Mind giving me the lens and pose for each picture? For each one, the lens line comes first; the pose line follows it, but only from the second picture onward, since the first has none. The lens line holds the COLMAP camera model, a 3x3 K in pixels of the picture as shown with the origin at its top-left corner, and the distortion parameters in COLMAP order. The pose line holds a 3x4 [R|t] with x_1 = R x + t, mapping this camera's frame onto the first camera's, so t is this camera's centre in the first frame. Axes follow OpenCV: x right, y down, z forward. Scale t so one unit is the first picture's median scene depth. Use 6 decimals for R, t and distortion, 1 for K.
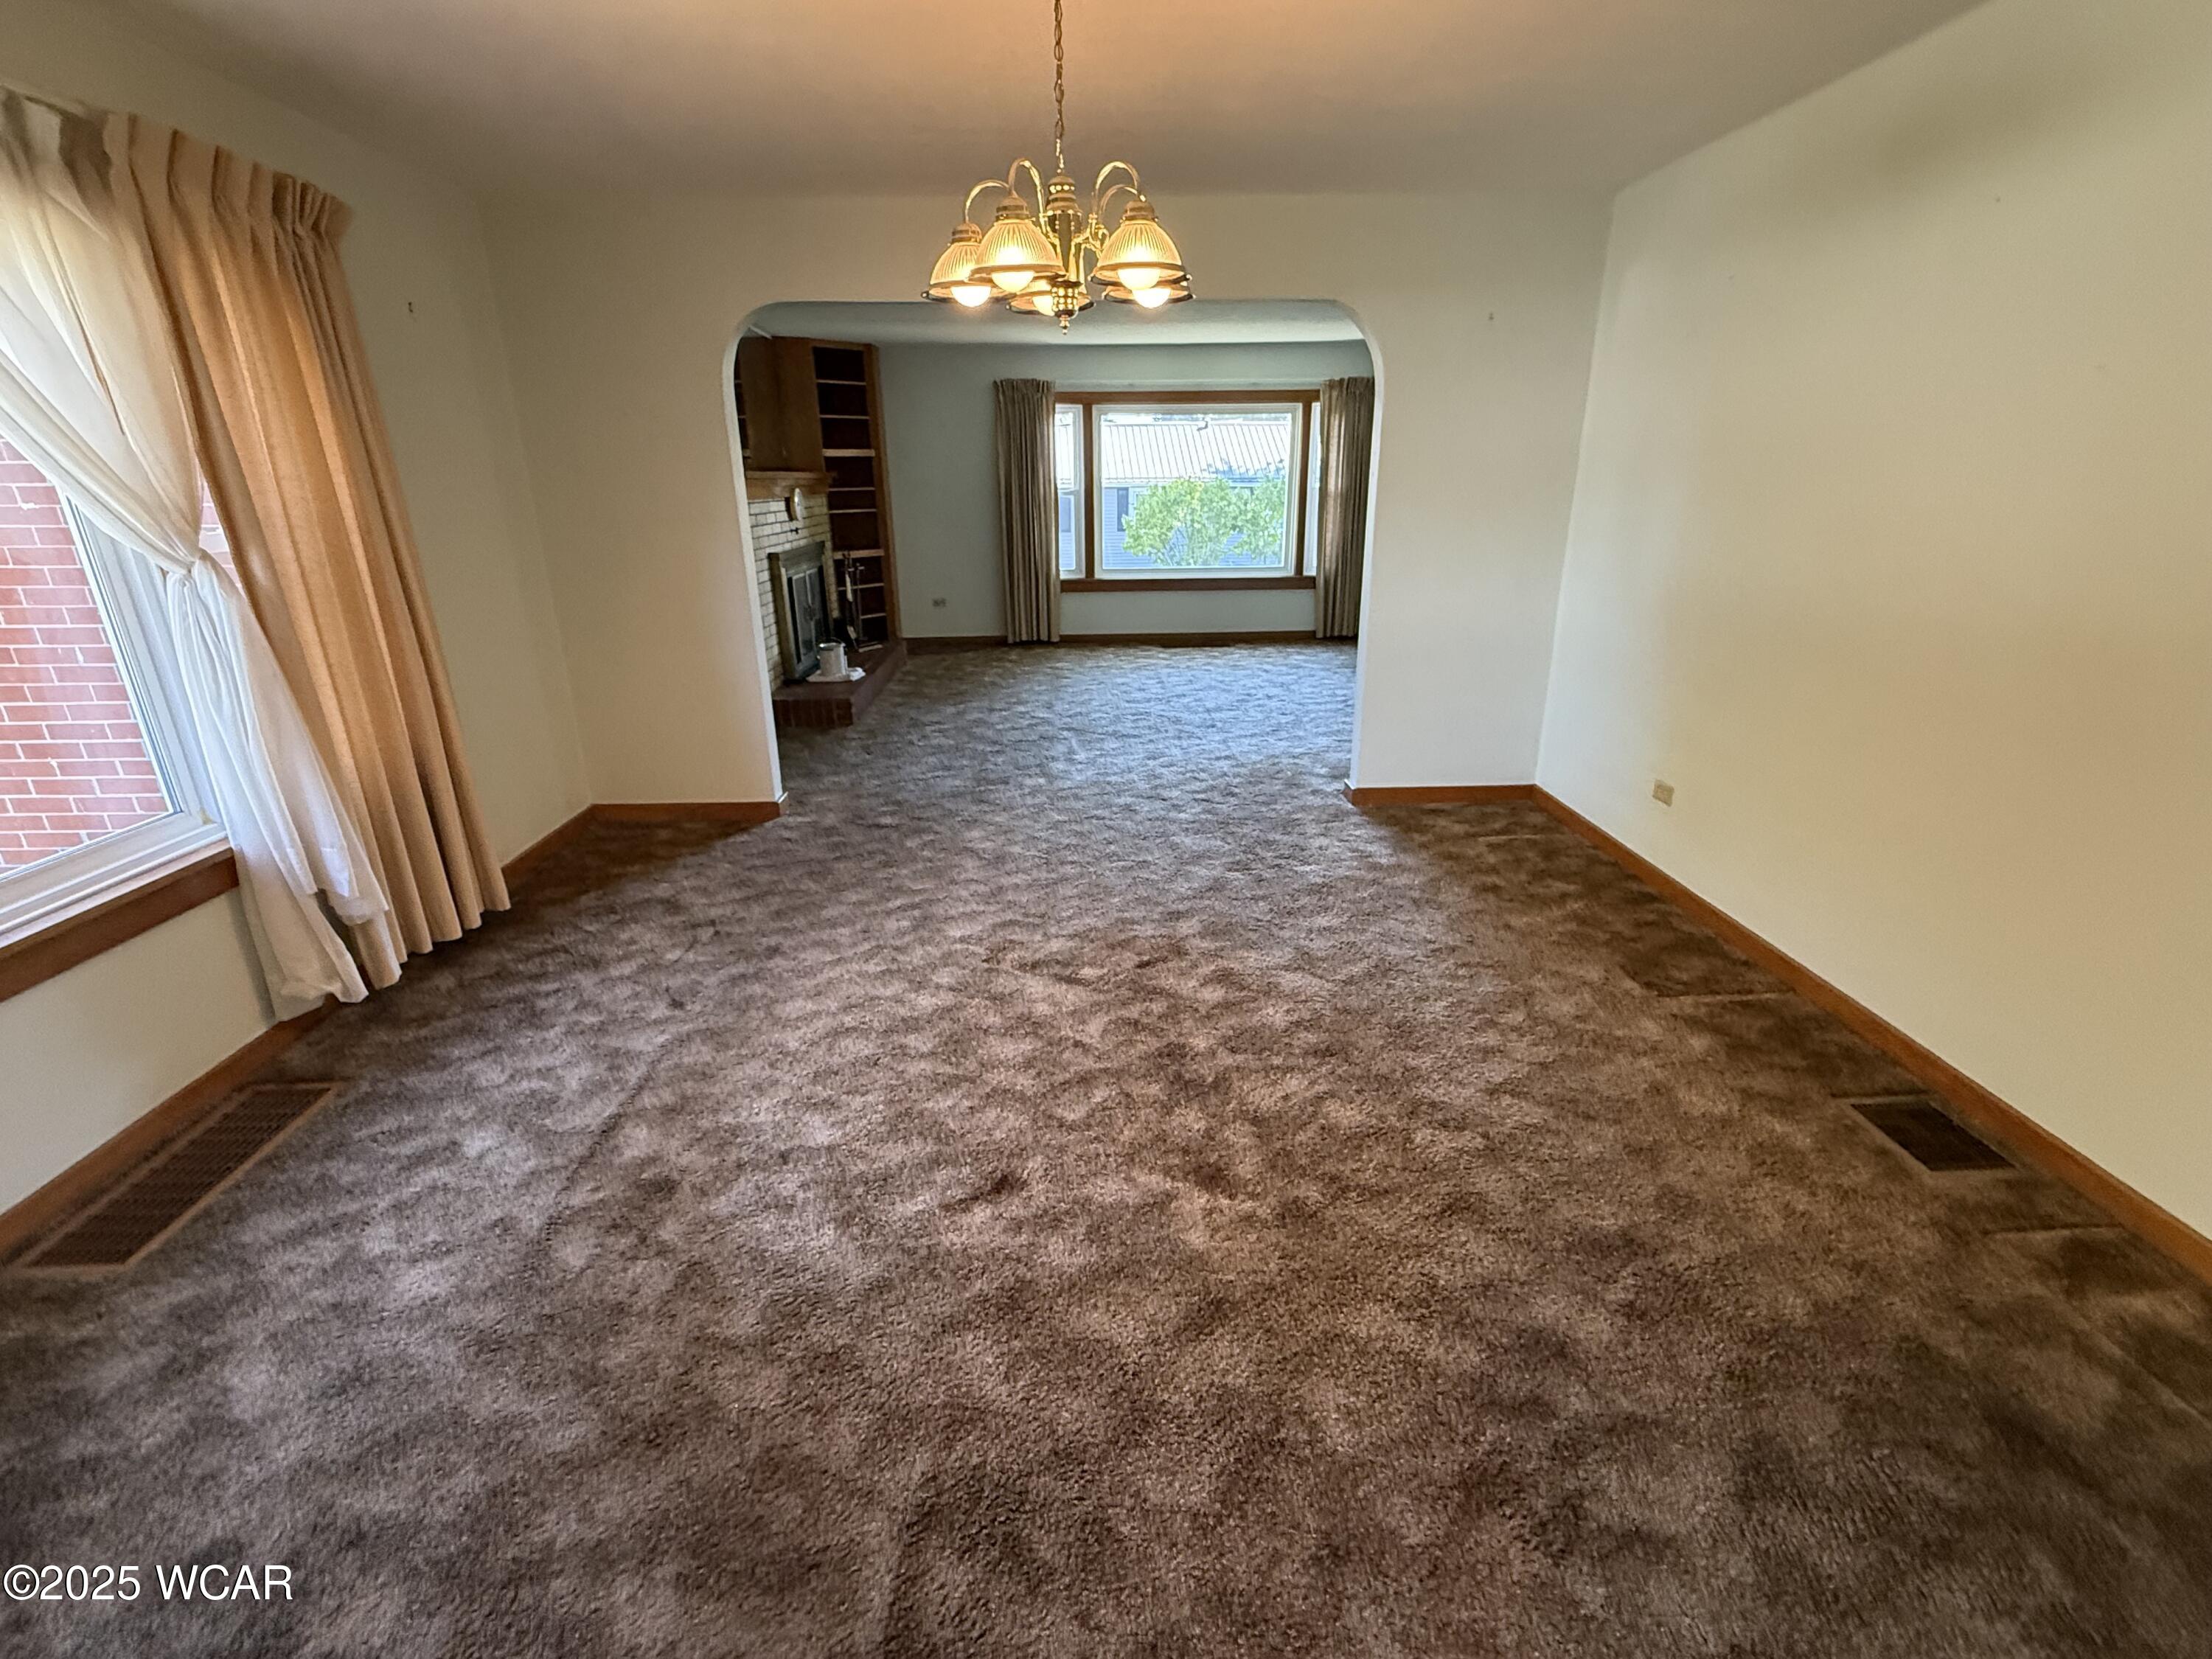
lens RADIAL K [[1006.0, 0, 1106.0], [0, 1006.0, 829.5], [0, 0, 1]] dist [-0.001916, -0.000383]
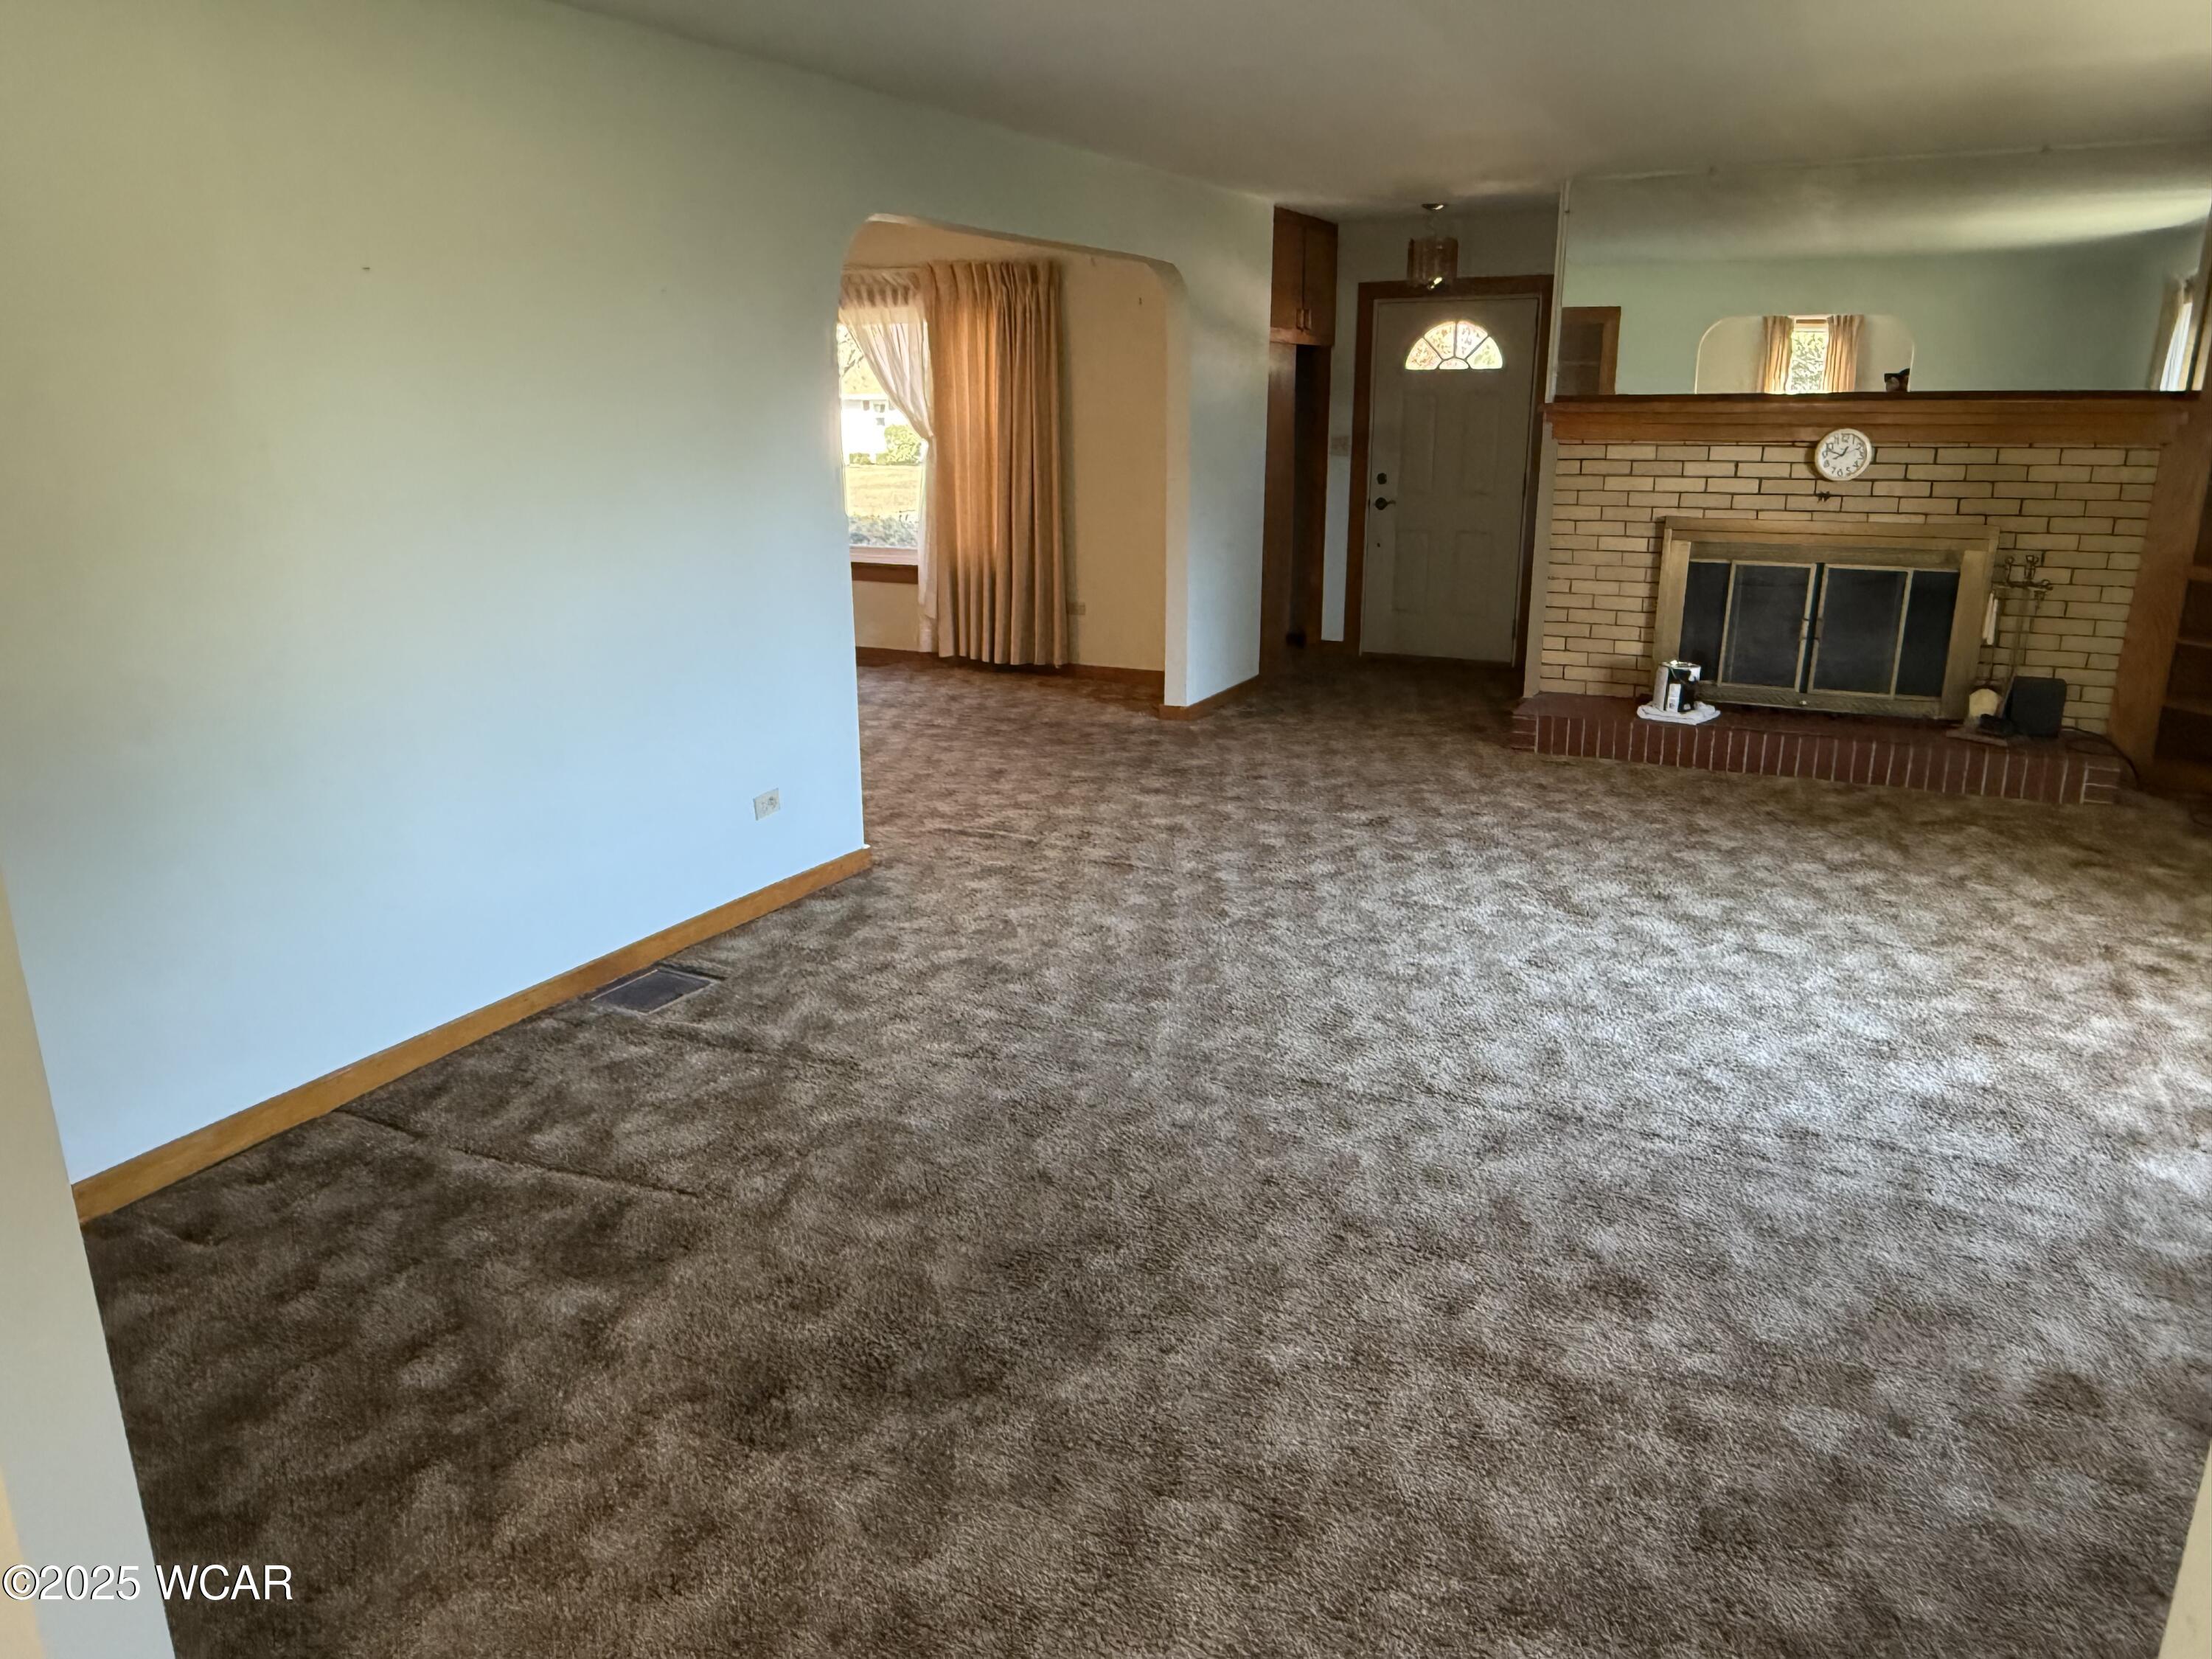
lens RADIAL K [[1474.4, 0, 1106.0], [0, 1474.4, 829.5], [0, 0, 1]] dist [-0.005627, -0.001496]
pose [[-0.489354, 0.260574, -0.832246, 0.569013], [-0.277606, 0.858132, 0.431908, -0.310993], [0.826721, 0.442393, -0.347594, 0.832365]]
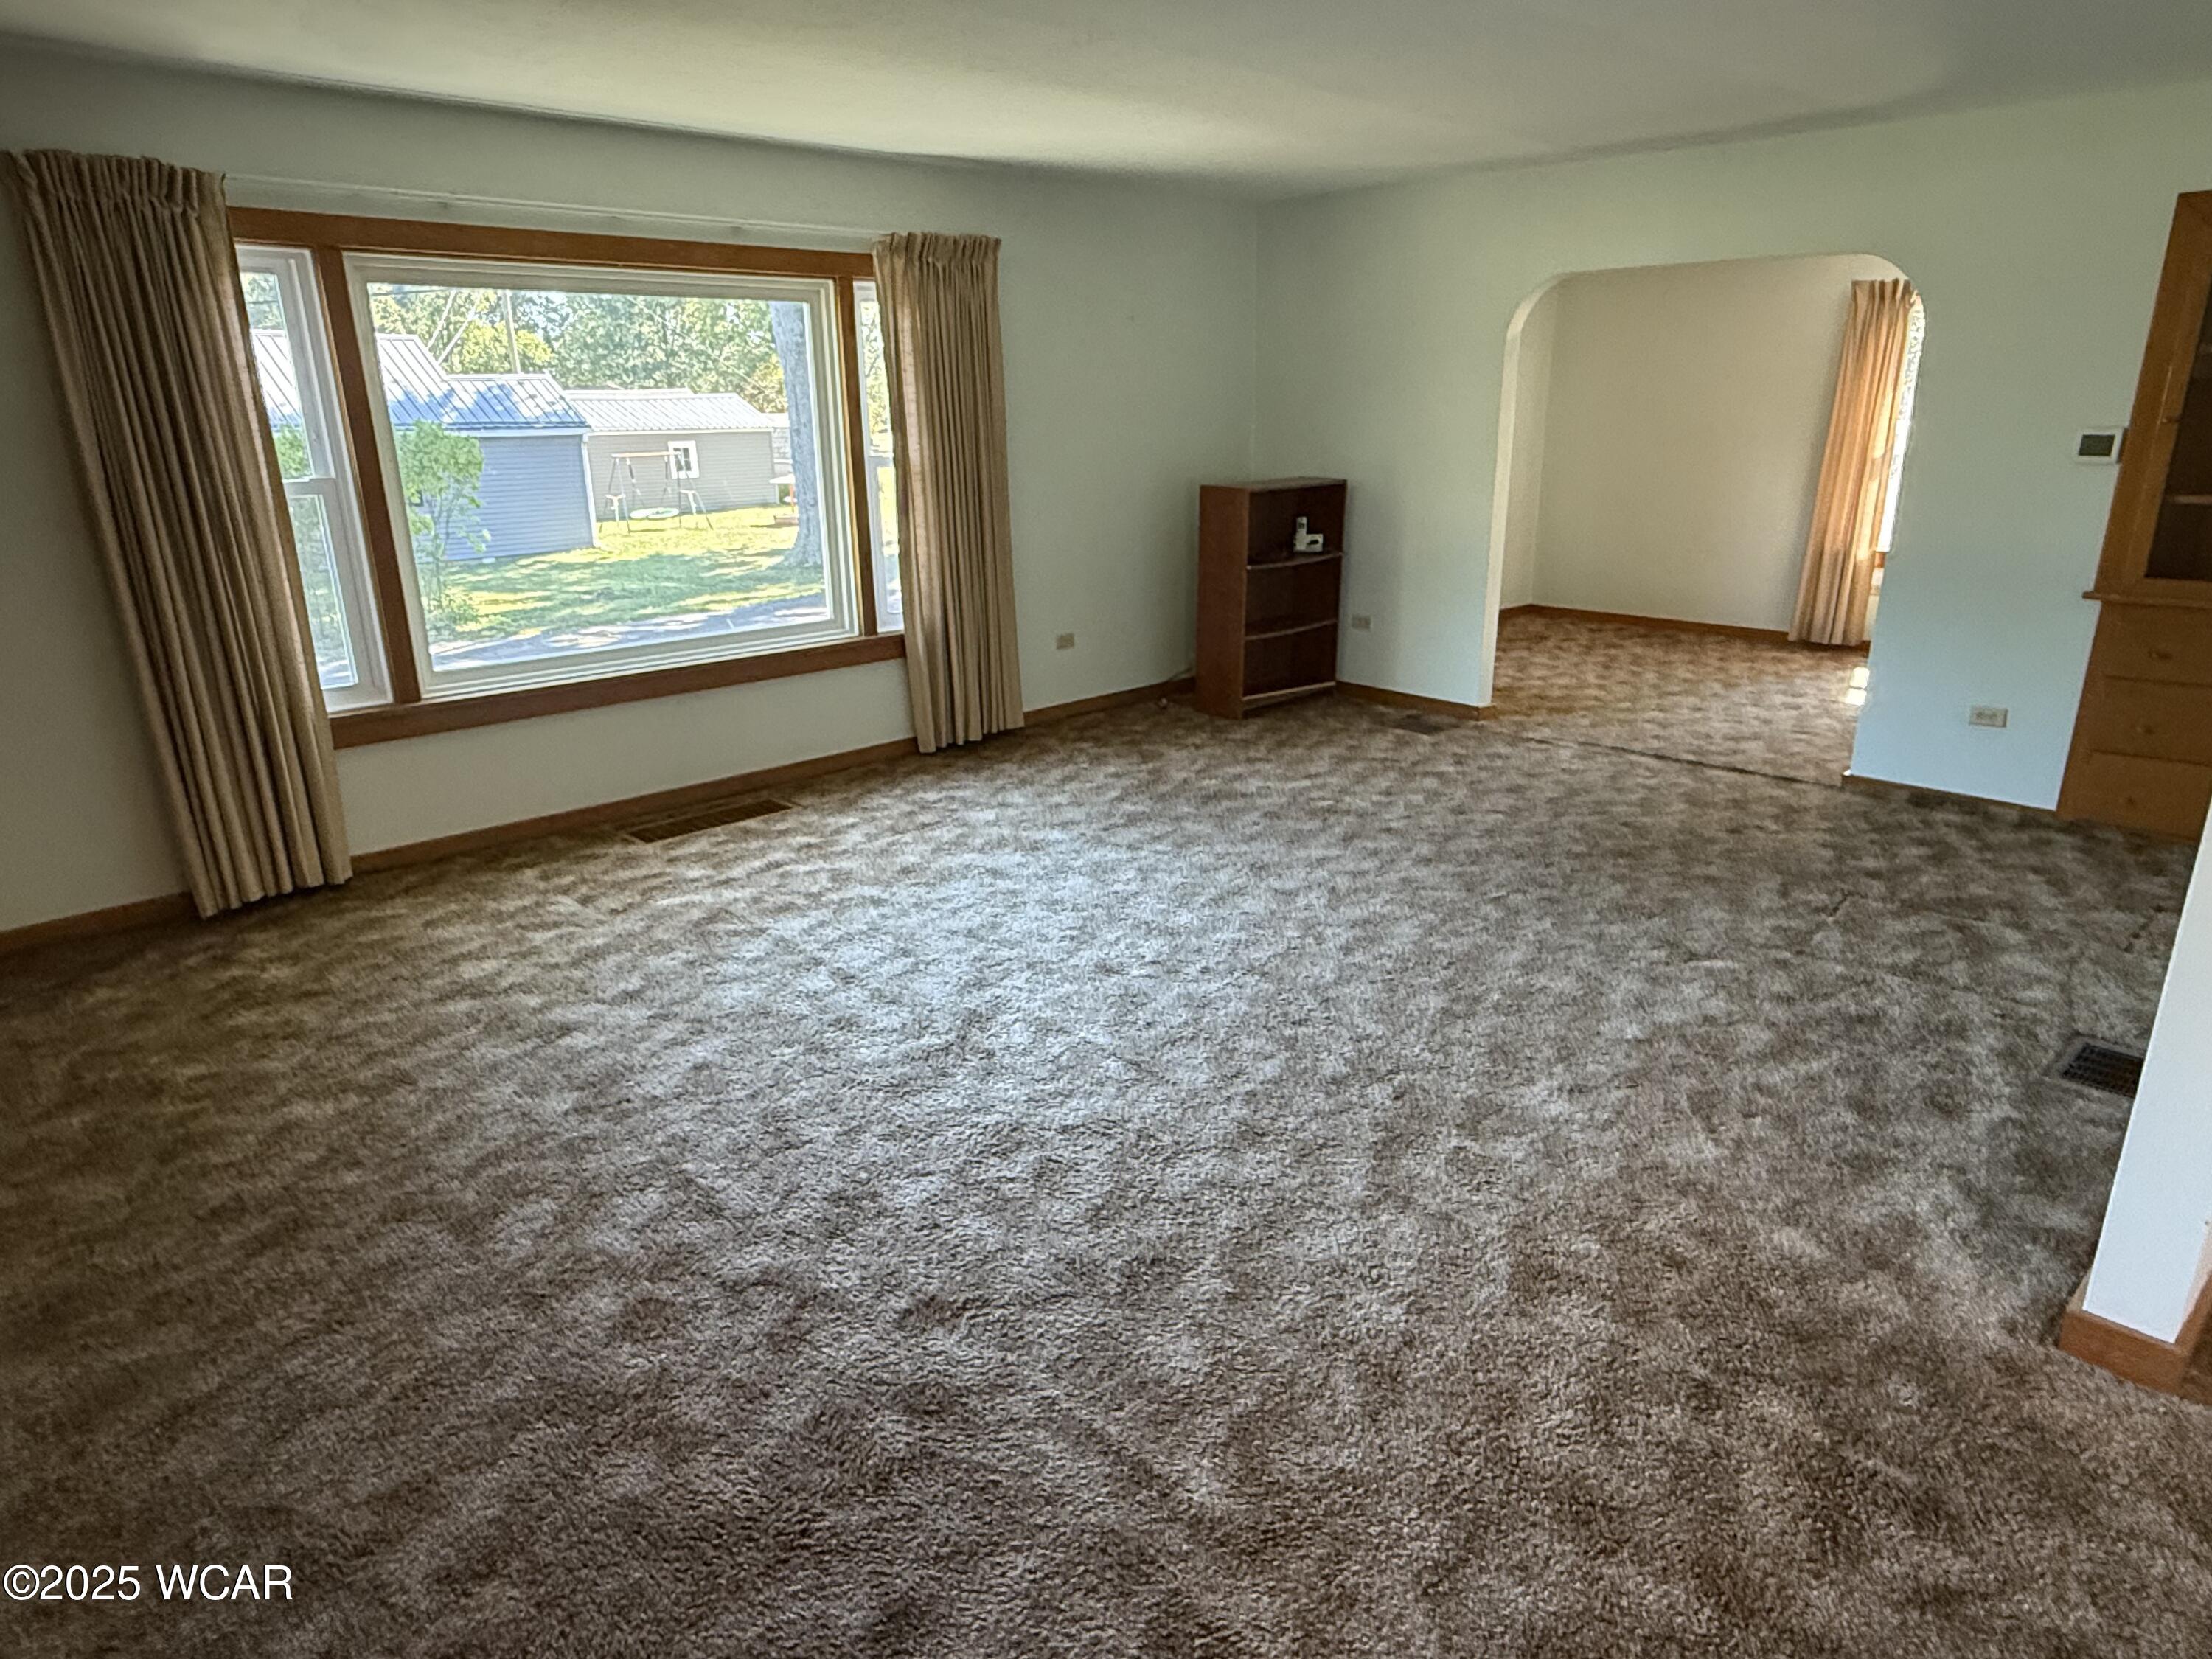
lens RADIAL K [[1314.6, 0, 1106.0], [0, 1314.6, 829.5], [0, 0, 1]] dist [0.000786, 0.000802]
pose [[0.751999, -0.202770, 0.627201, -0.146256], [0.225875, 0.973171, 0.043801, -0.170489], [-0.619256, 0.108731, 0.777625, 0.465424]]
